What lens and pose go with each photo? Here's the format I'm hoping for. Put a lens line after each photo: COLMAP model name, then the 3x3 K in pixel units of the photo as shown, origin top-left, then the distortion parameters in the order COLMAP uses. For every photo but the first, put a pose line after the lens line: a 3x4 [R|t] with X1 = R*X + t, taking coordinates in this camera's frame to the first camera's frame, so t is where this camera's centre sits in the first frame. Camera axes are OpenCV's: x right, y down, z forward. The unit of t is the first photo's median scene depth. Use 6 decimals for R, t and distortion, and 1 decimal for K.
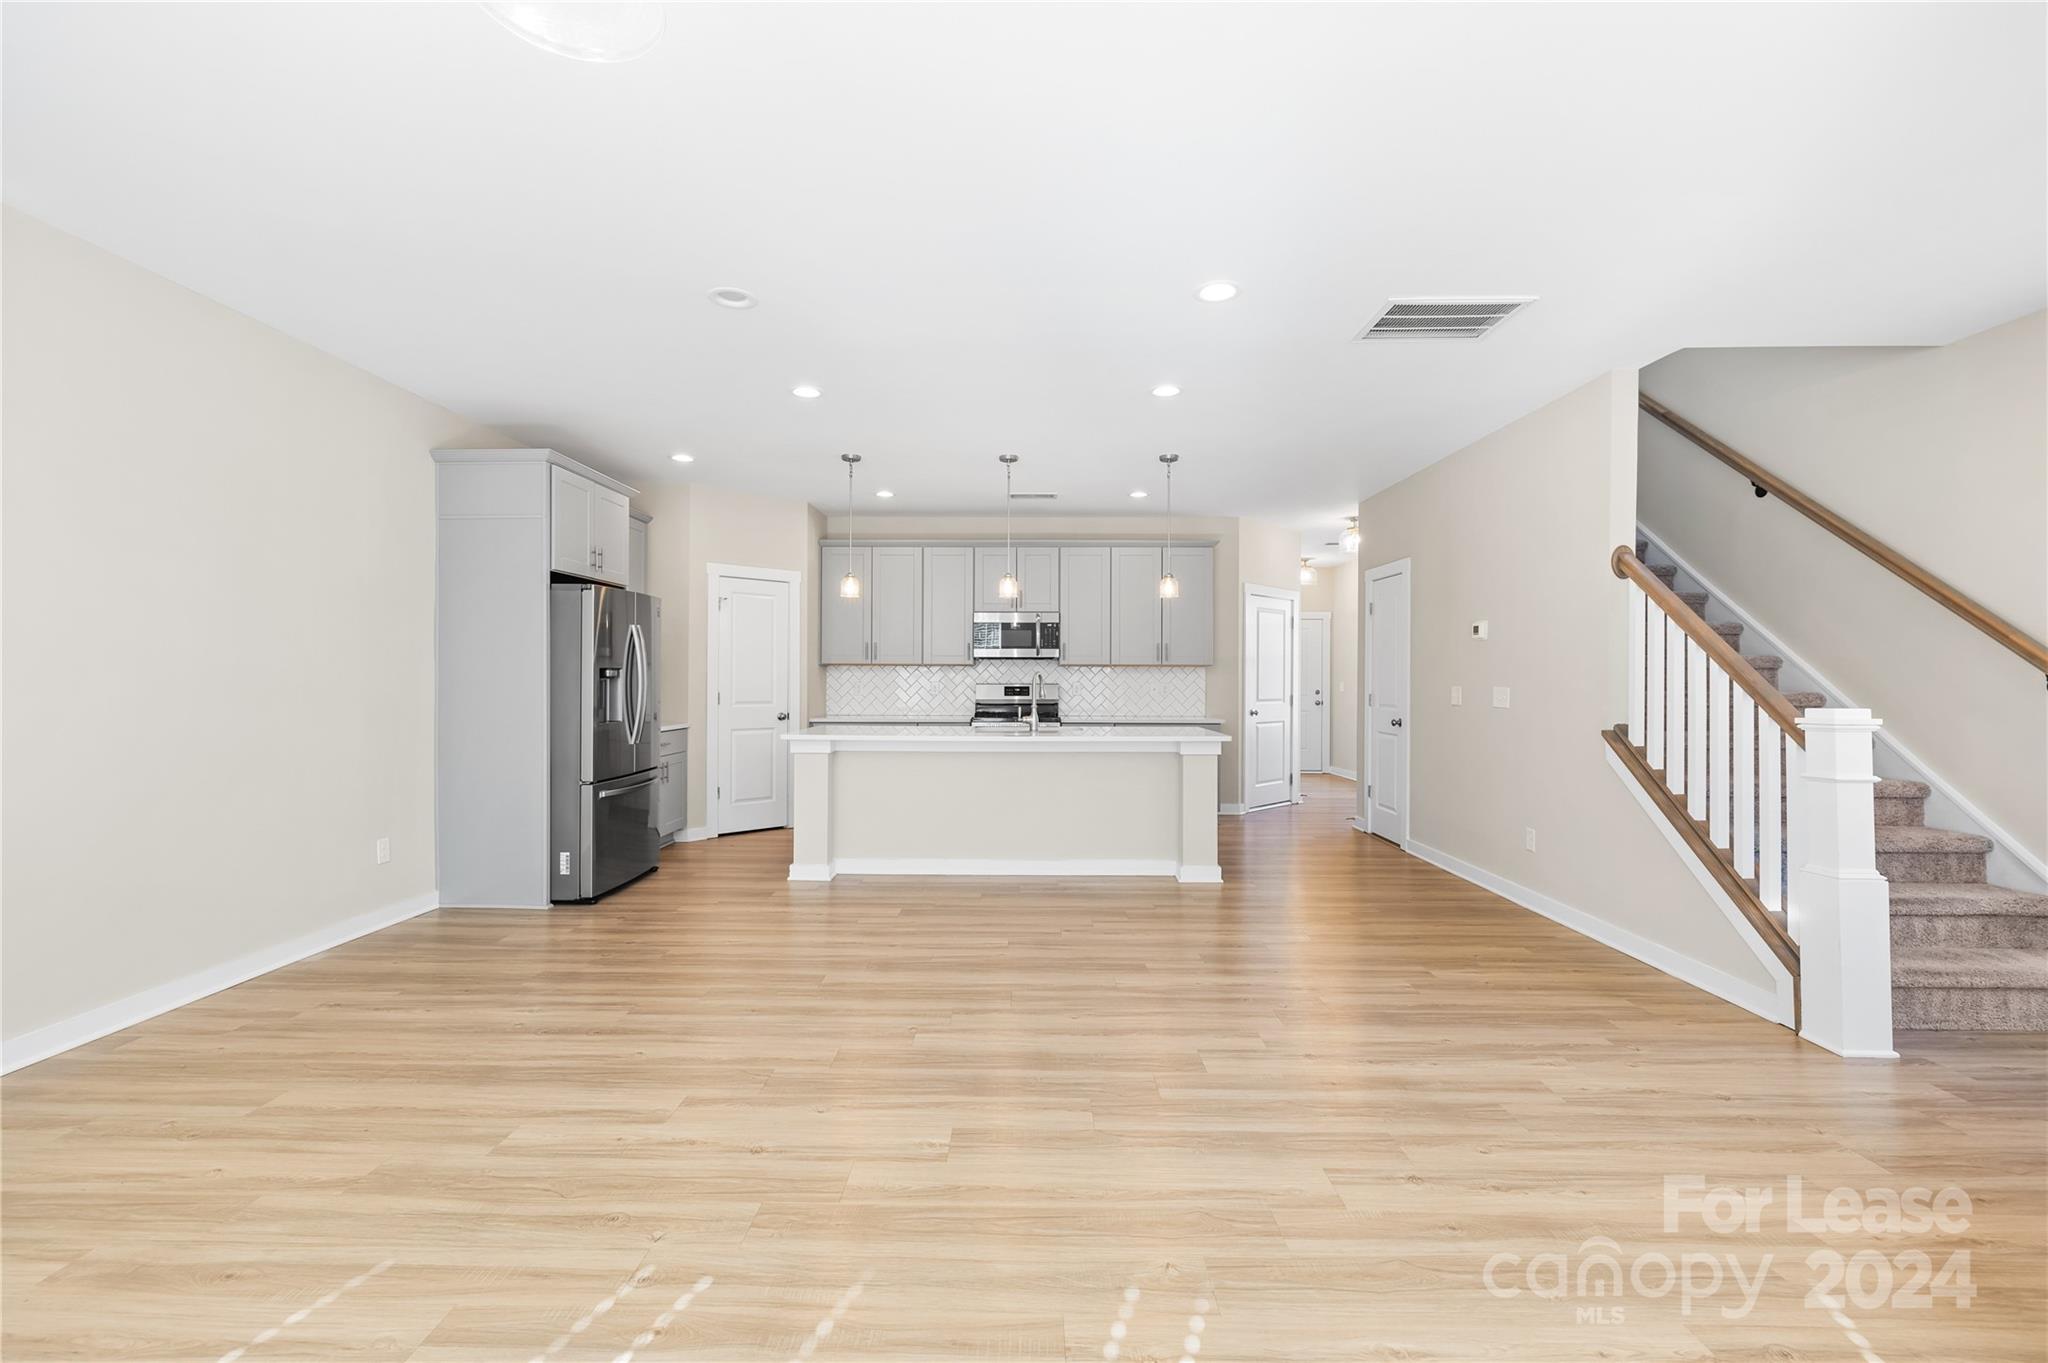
lens RADIAL K [[865.1, 0, 1003.3], [0, 865.1, 674.0], [0, 0, 1]] dist [-0.001551, 0.000244]
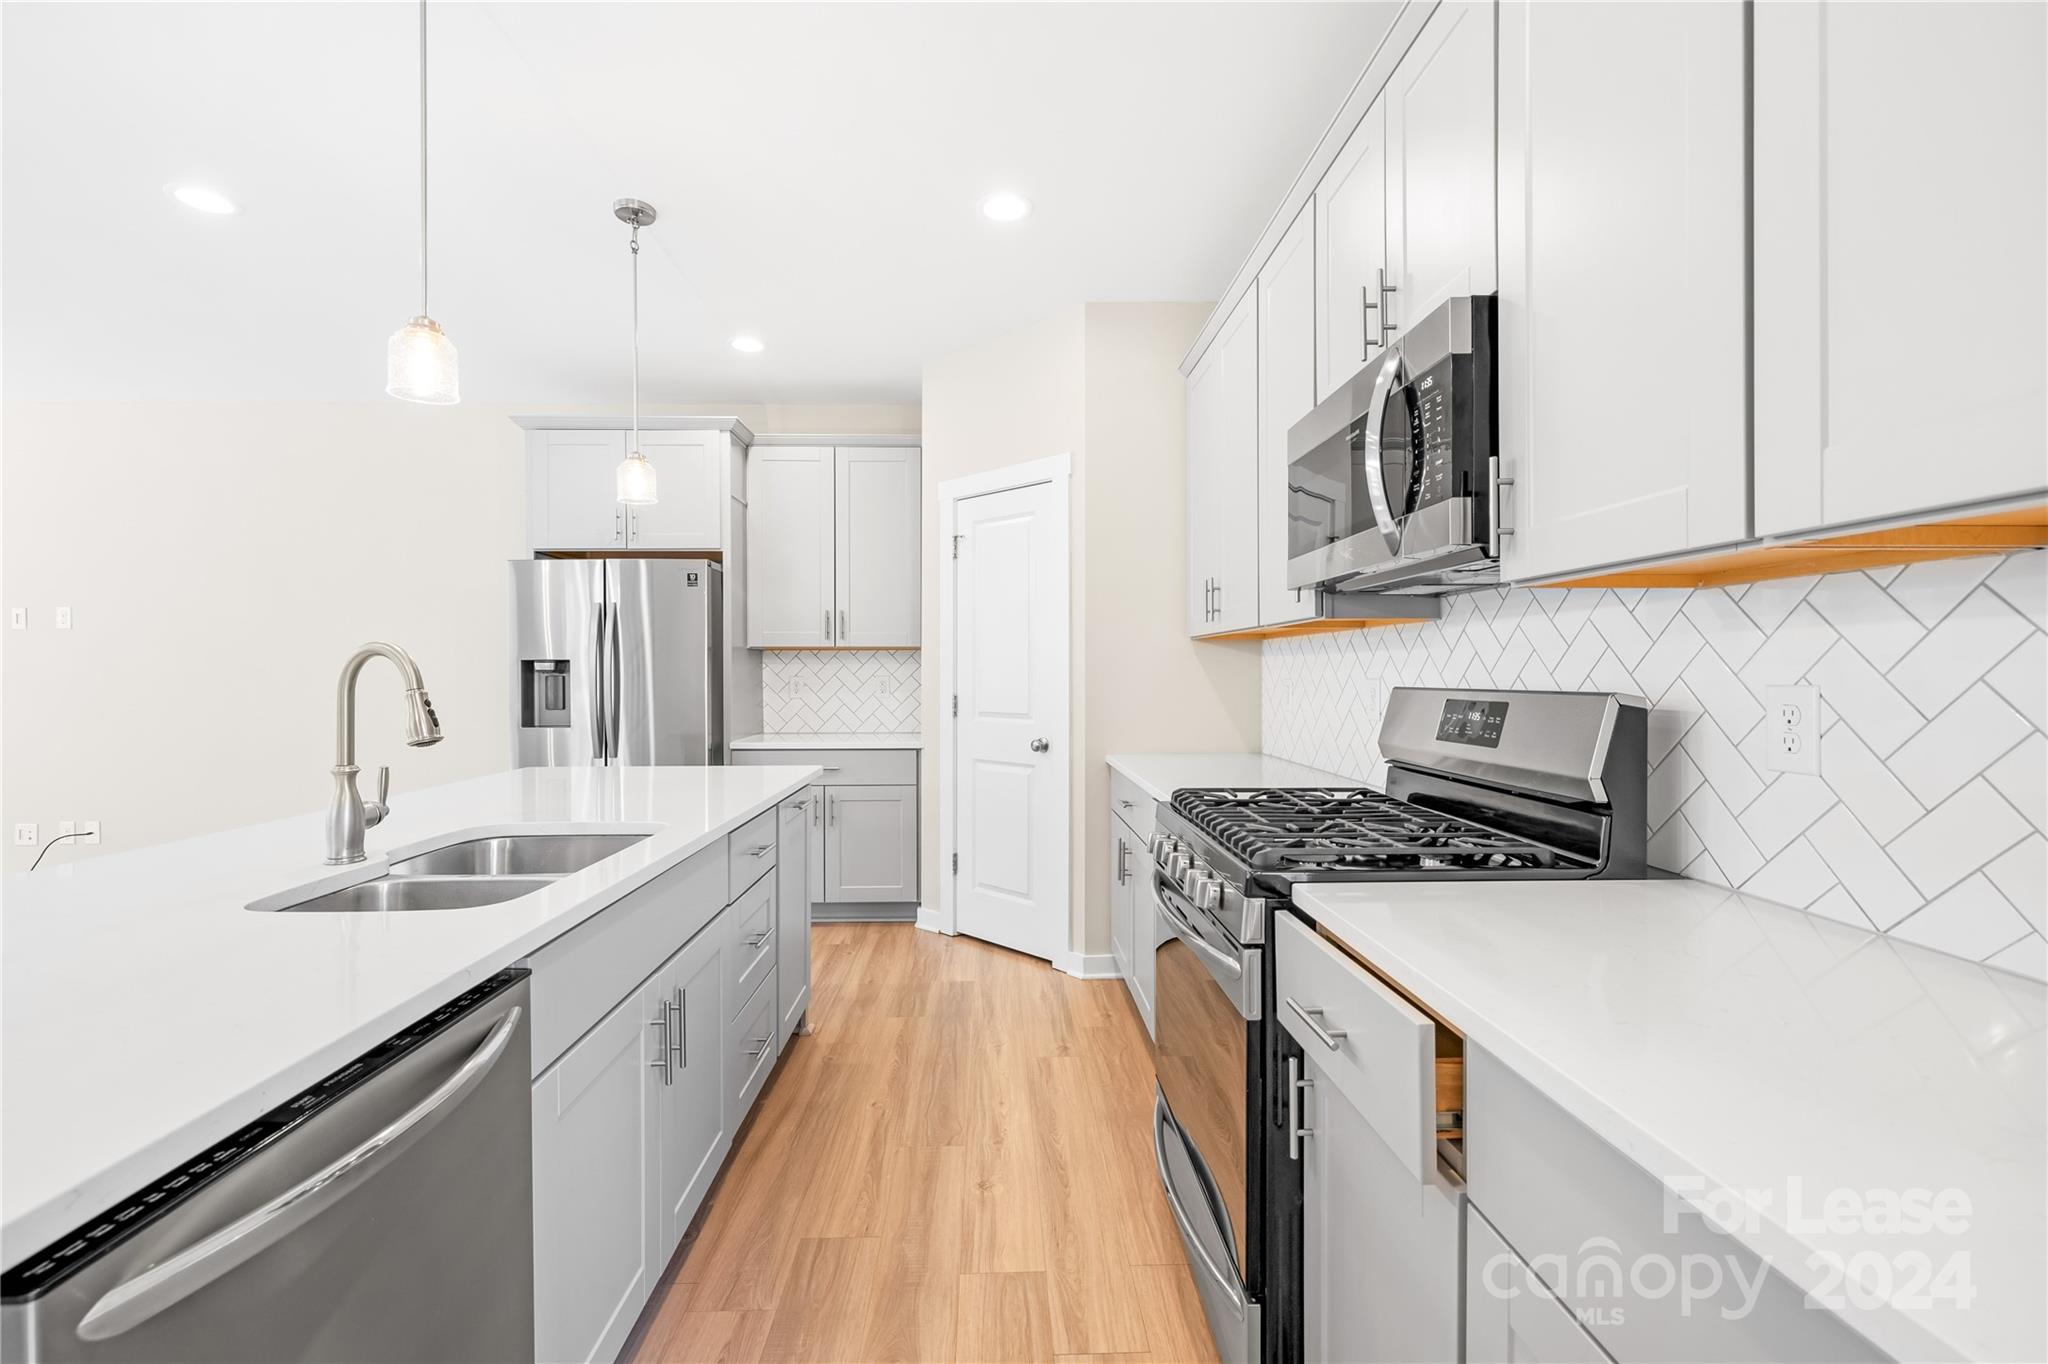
lens RADIAL K [[865.1, 0, 1023.8], [0, 865.1, 675.2], [0, 0, 1]] dist [-0.001551, 0.000244]
pose [[0.044291, 0.000235, -0.999019, 0.470541], [0.005671, 0.999984, 0.000487, 0.008707], [0.999003, -0.005687, 0.044289, 1.623217]]
